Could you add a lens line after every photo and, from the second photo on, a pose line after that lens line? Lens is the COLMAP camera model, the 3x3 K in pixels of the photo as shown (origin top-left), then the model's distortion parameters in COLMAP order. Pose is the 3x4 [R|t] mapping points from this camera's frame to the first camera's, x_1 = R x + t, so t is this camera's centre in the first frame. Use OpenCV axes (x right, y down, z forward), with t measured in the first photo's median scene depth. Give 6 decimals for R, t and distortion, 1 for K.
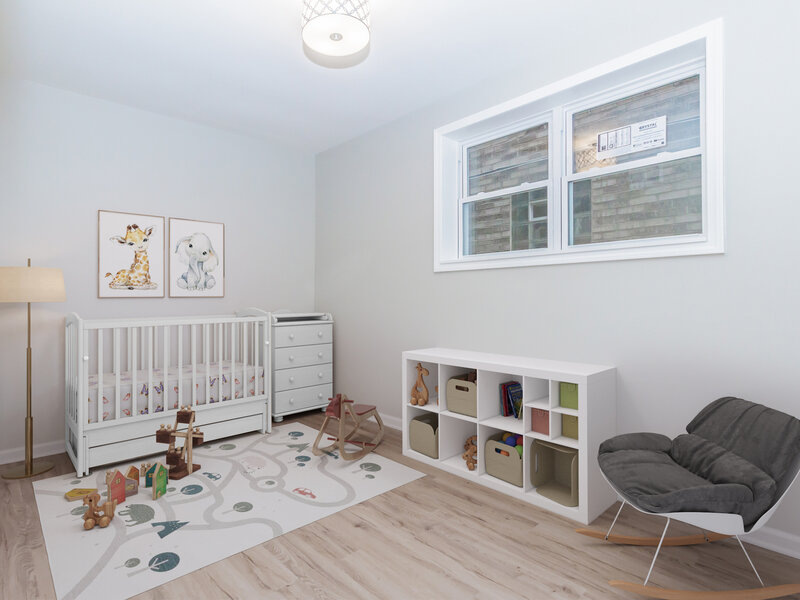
lens RADIAL K [[412.0, 0, 402.8], [0, 412.0, 307.6], [0, 0, 1]] dist [0.013719, -0.000026]
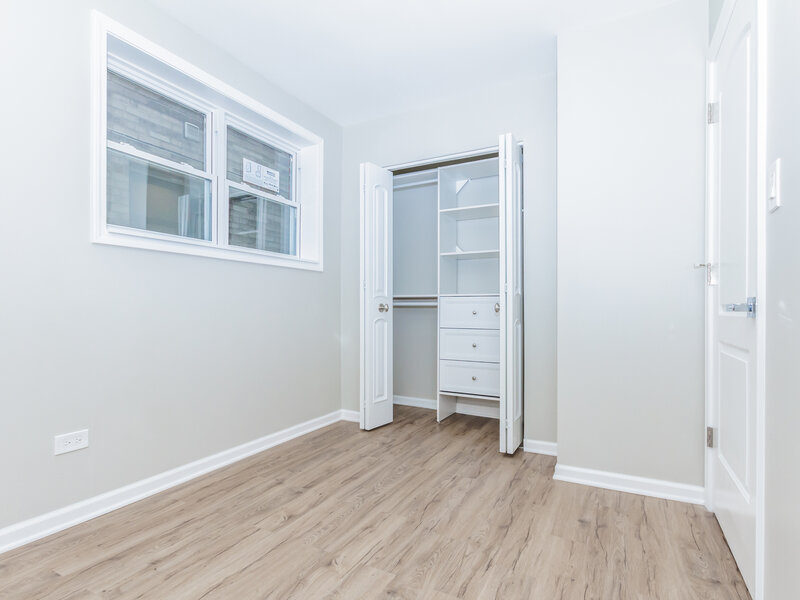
lens RADIAL K [[423.5, 0, 401.6], [0, 423.5, 284.0], [0, 0, 1]] dist [-0.001534, -0.000656]
pose [[-0.291158, 0.063357, 0.954575, -0.883017], [0.006871, 0.997917, -0.064138, 0.031654], [-0.956650, -0.012115, -0.290986, 1.020629]]
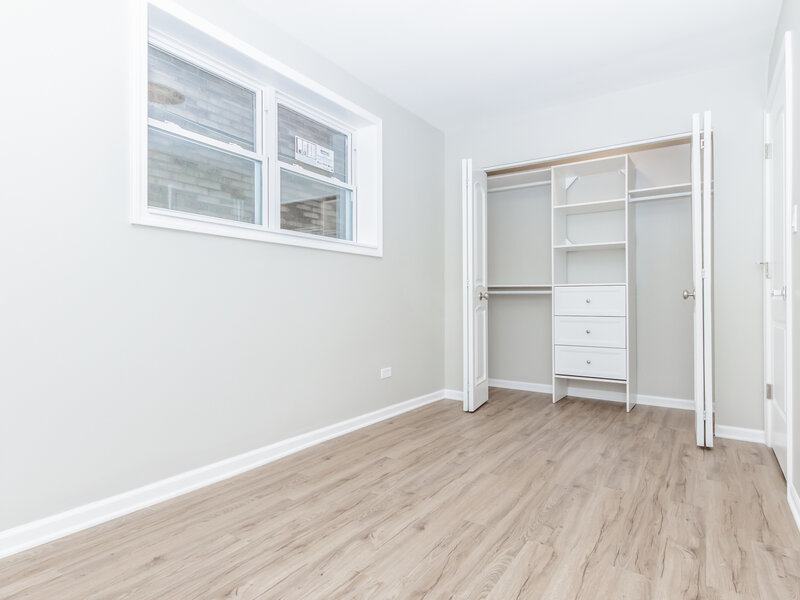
lens RADIAL K [[453.6, 0, 404.1], [0, 453.6, 288.7], [0, 0, 1]] dist [0.026648, 0.000268]
pose [[-0.209377, 0.017120, 0.977685, -0.908770], [-0.006746, 0.999798, -0.018952, 0.030369], [-0.977812, -0.010564, -0.209220, 1.066596]]
